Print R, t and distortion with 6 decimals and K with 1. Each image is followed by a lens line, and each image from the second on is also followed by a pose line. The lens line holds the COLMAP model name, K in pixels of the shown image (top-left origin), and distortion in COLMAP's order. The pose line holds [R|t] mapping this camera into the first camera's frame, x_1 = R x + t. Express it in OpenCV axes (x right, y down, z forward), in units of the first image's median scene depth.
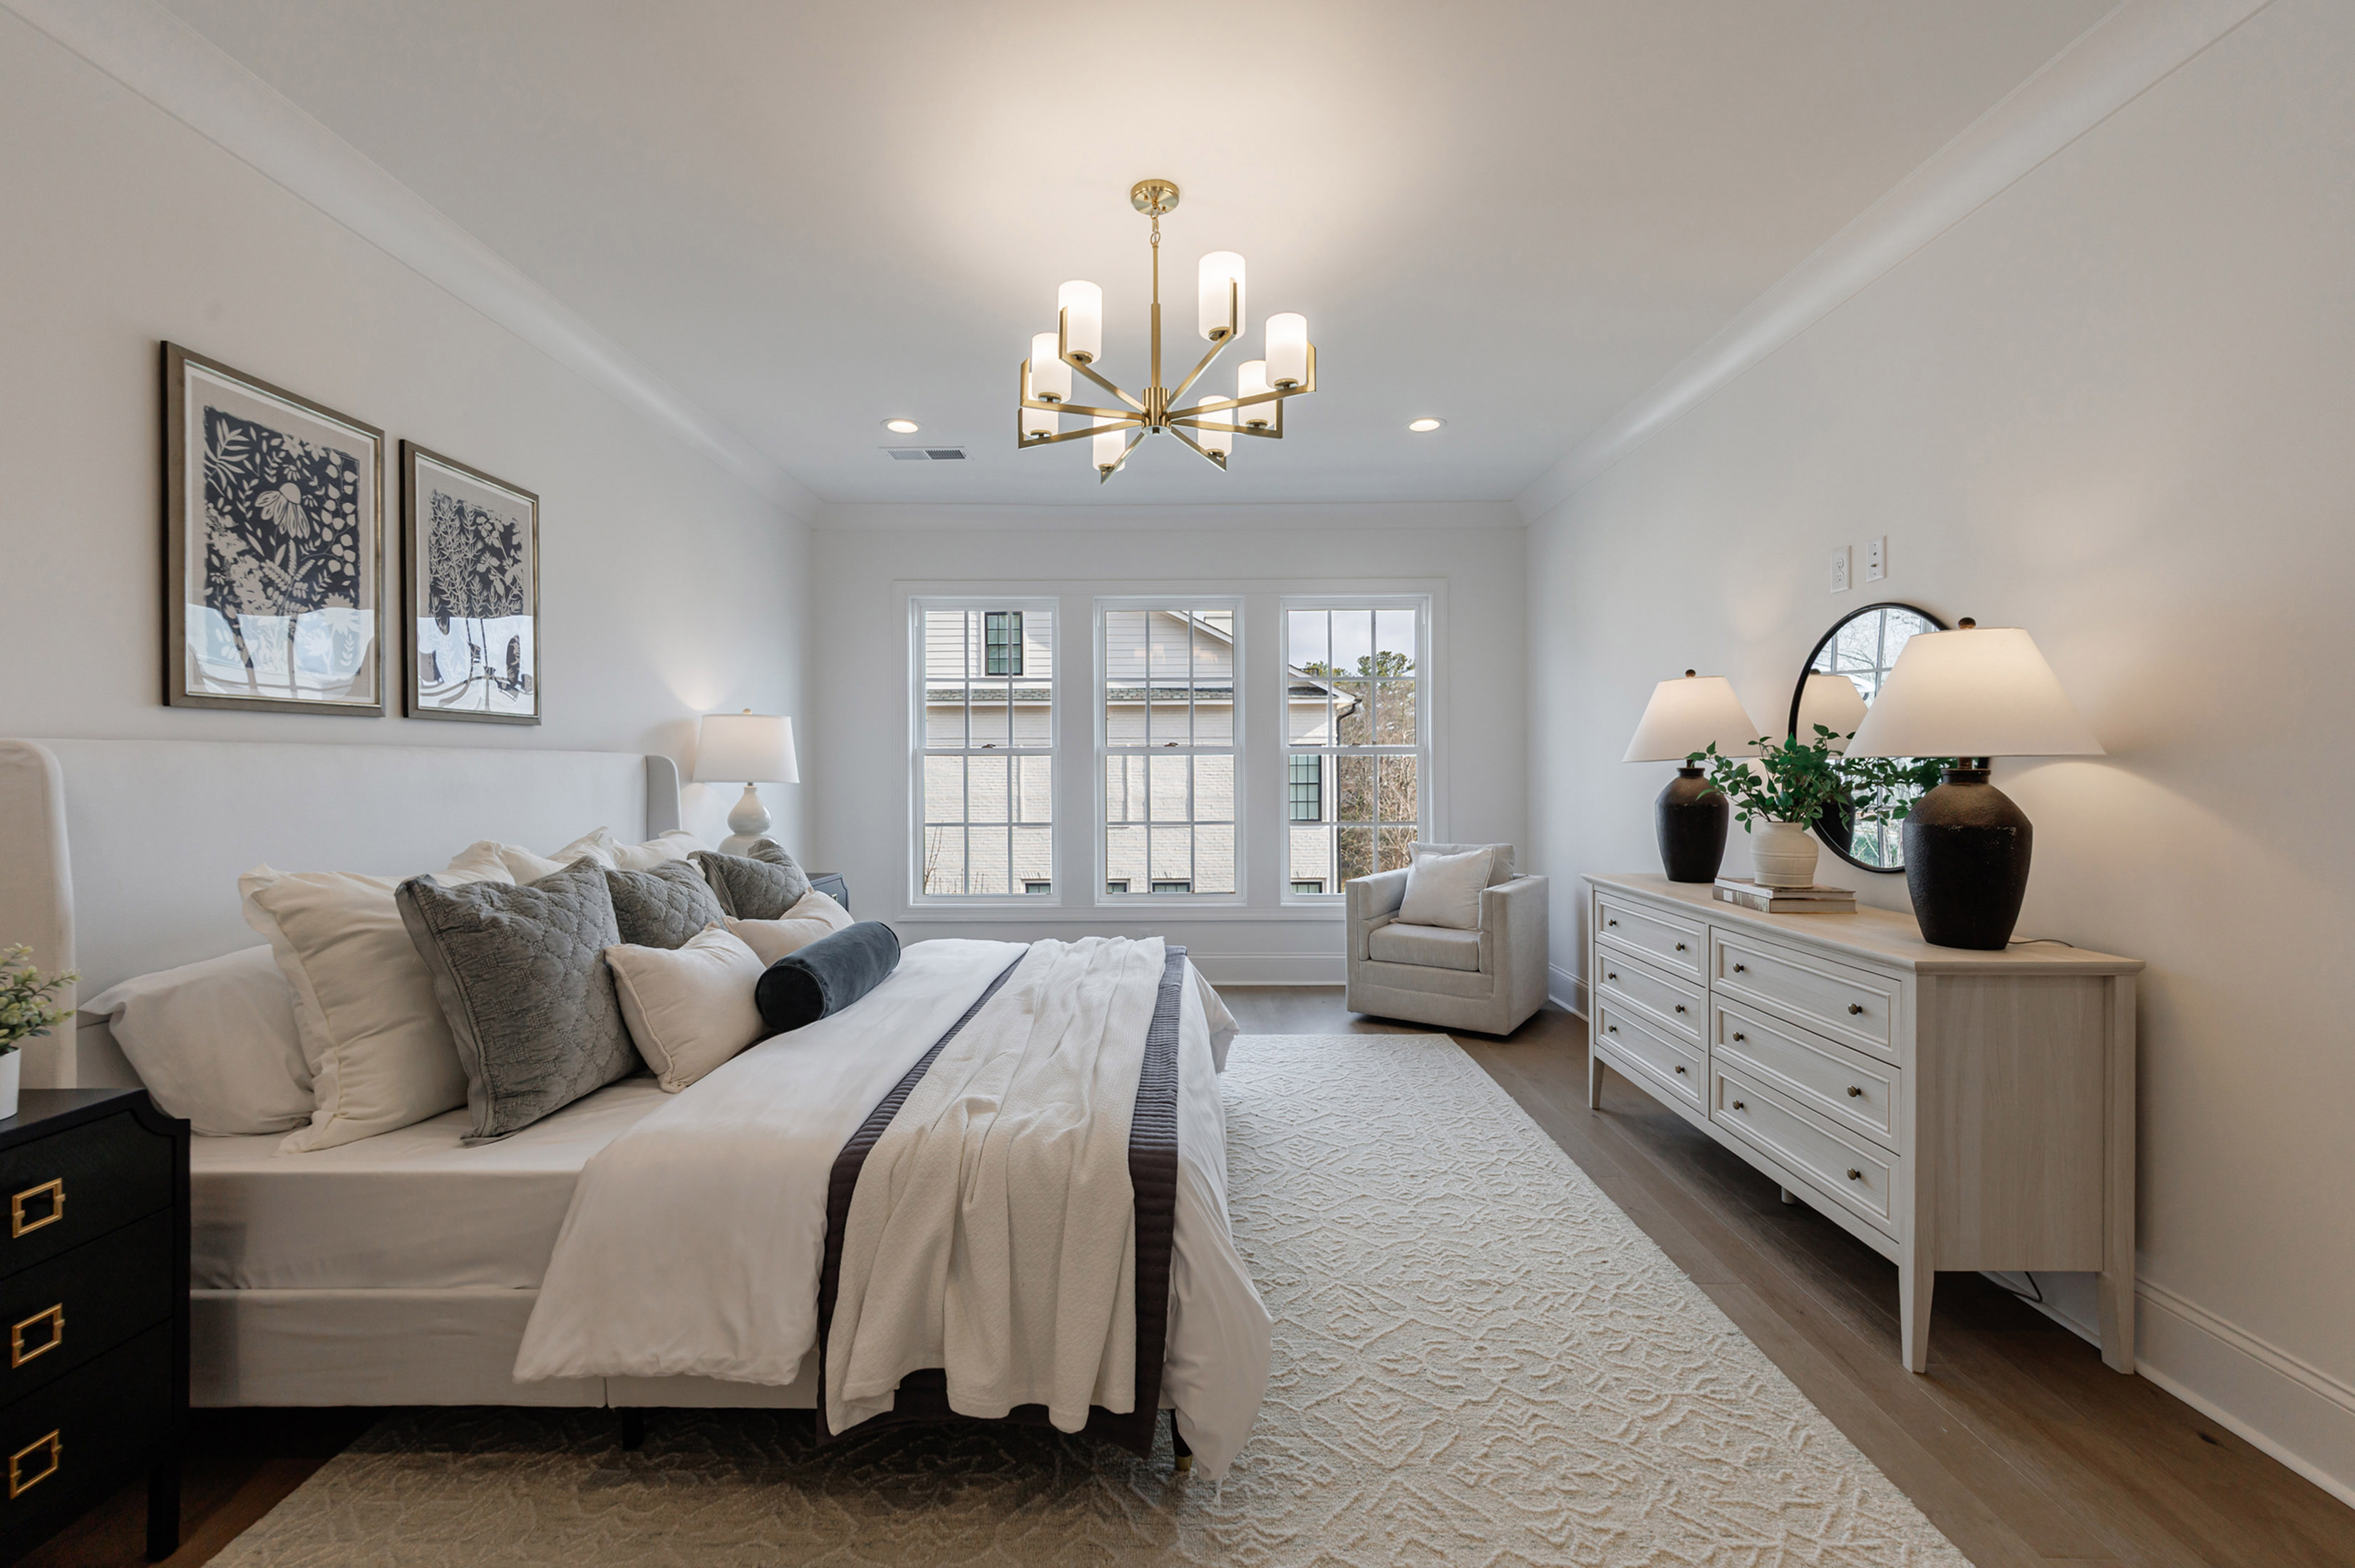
lens RADIAL K [[952.4, 0, 1167.7], [0, 952.4, 759.5], [0, 0, 1]] dist [0.012086, -0.000945]
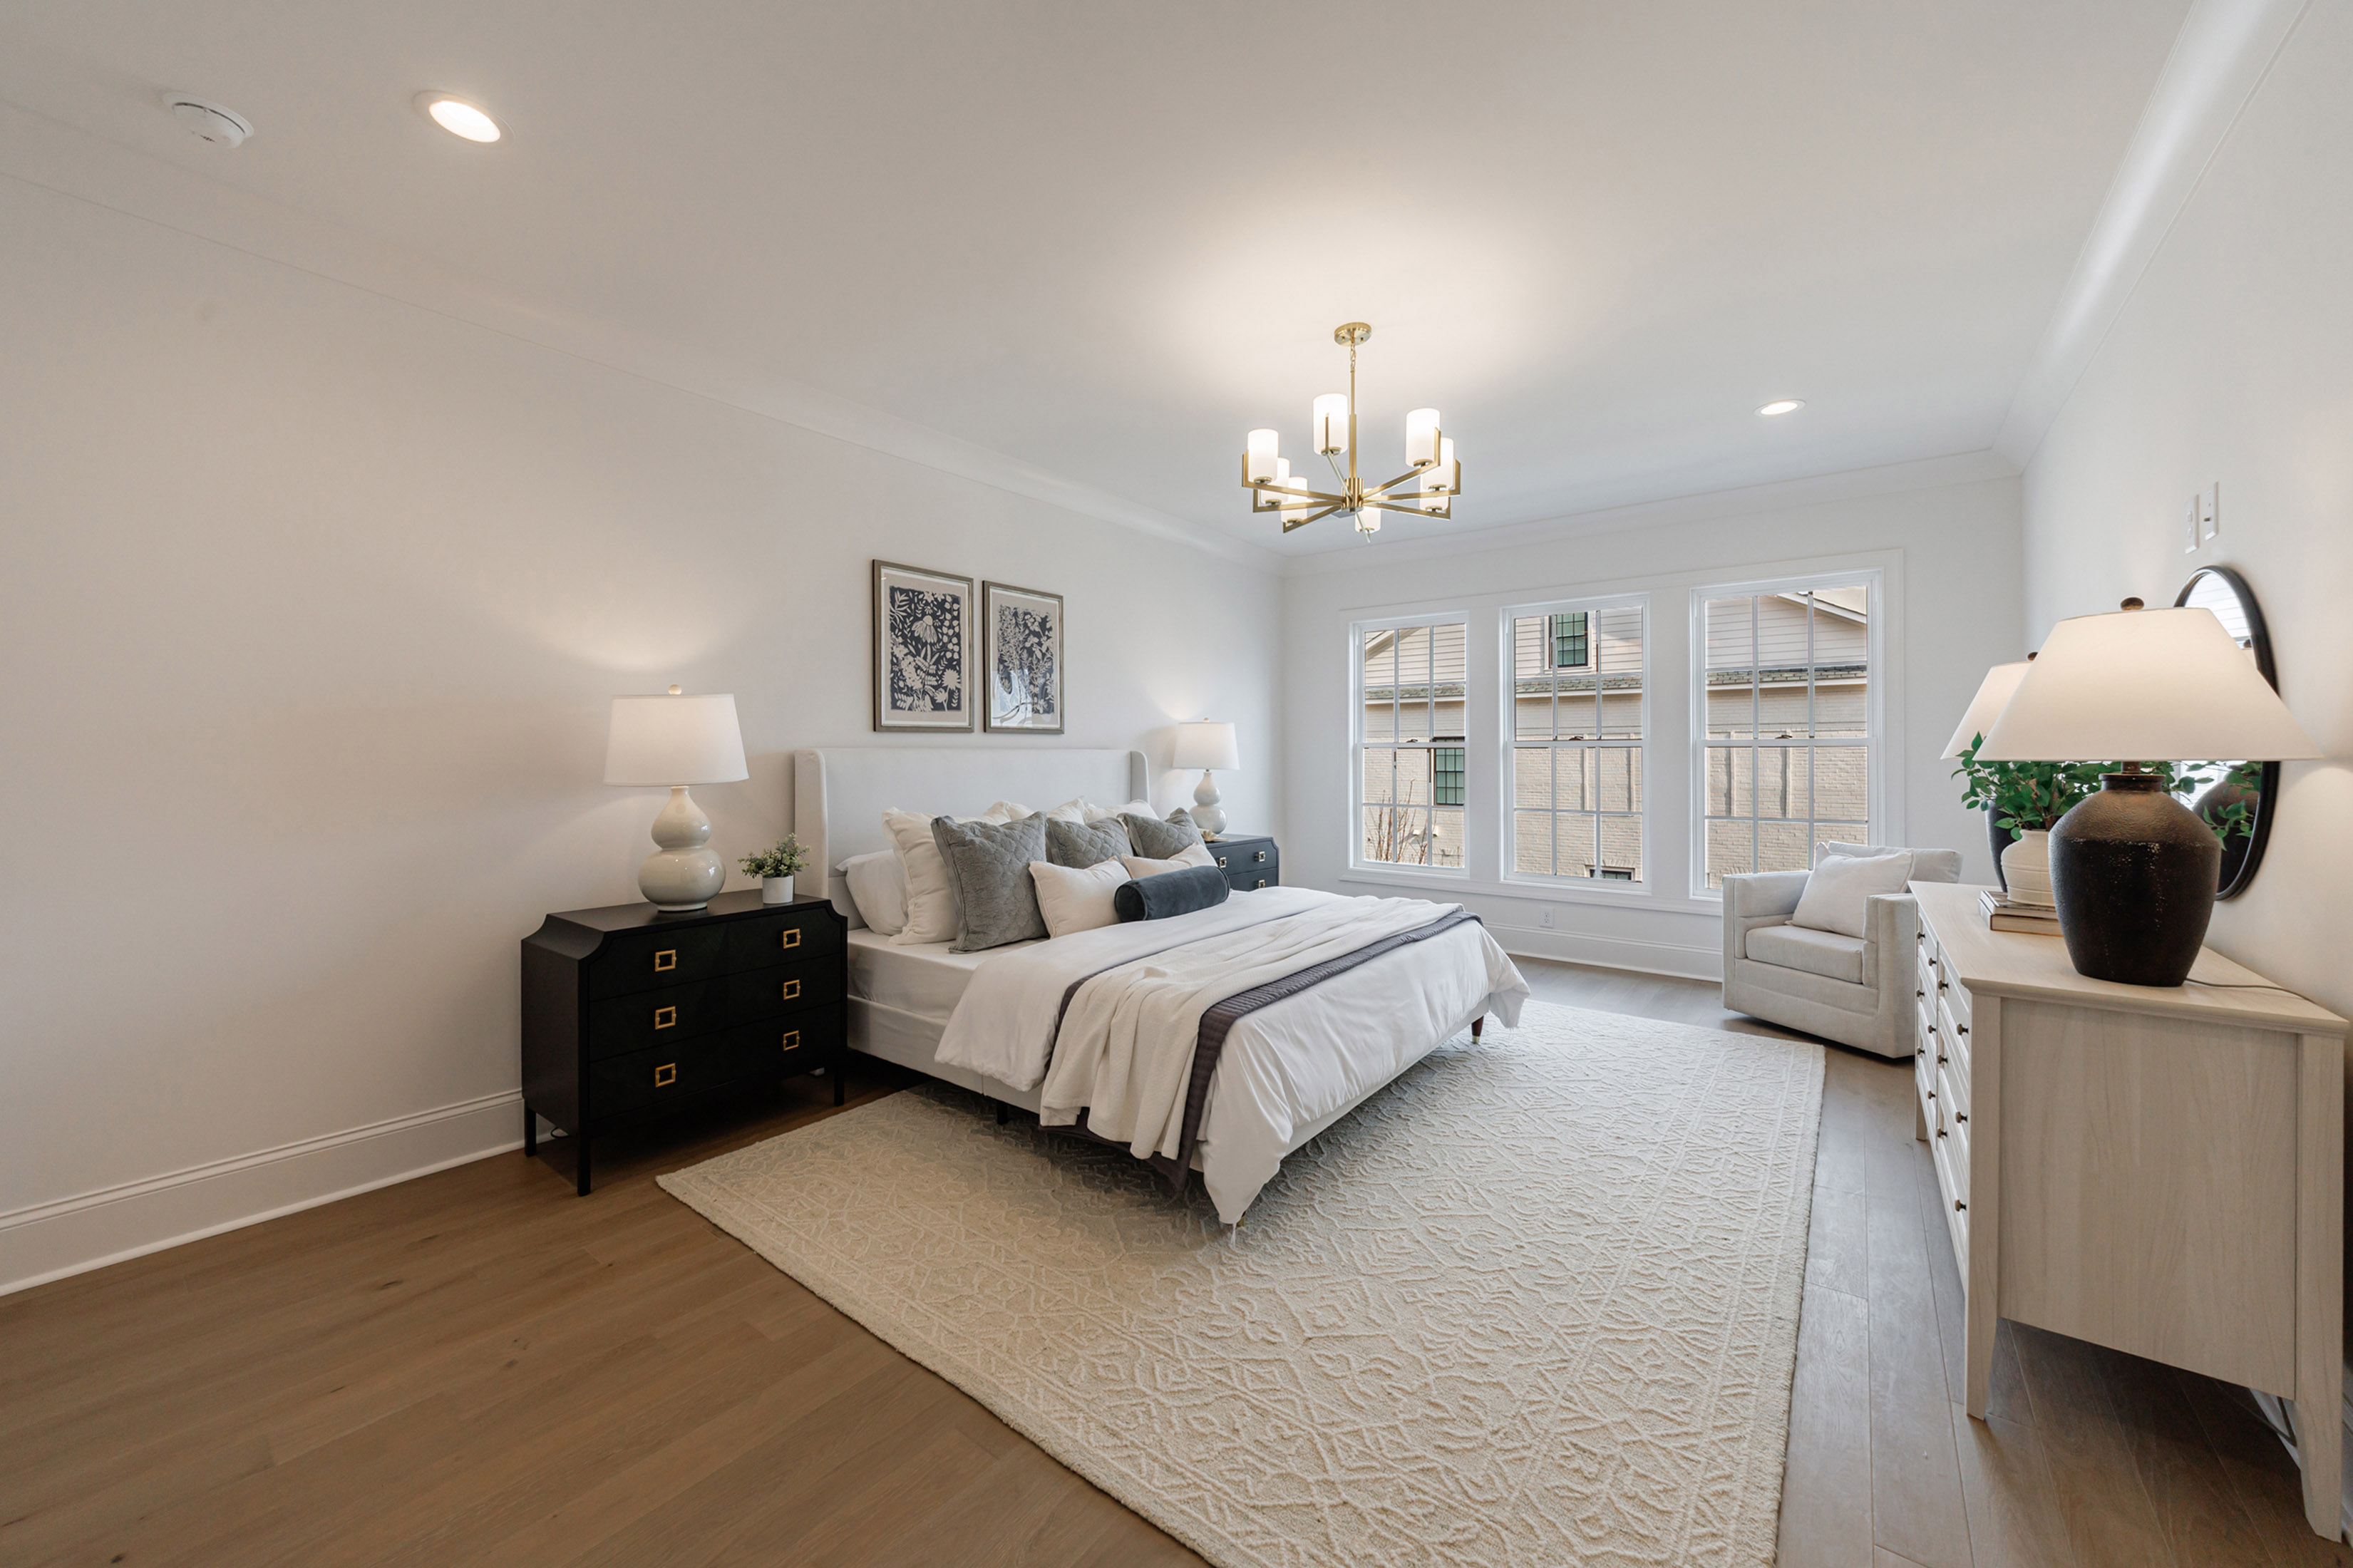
lens RADIAL K [[884.6, 0, 1197.3], [0, 884.6, 743.1], [0, 0, 1]] dist [-0.000361, -0.001637]
pose [[0.808658, -0.005252, -0.588255, 0.565747], [0.002516, 0.999982, -0.005470, -0.014969], [0.588273, 0.002944, 0.808657, -0.129185]]
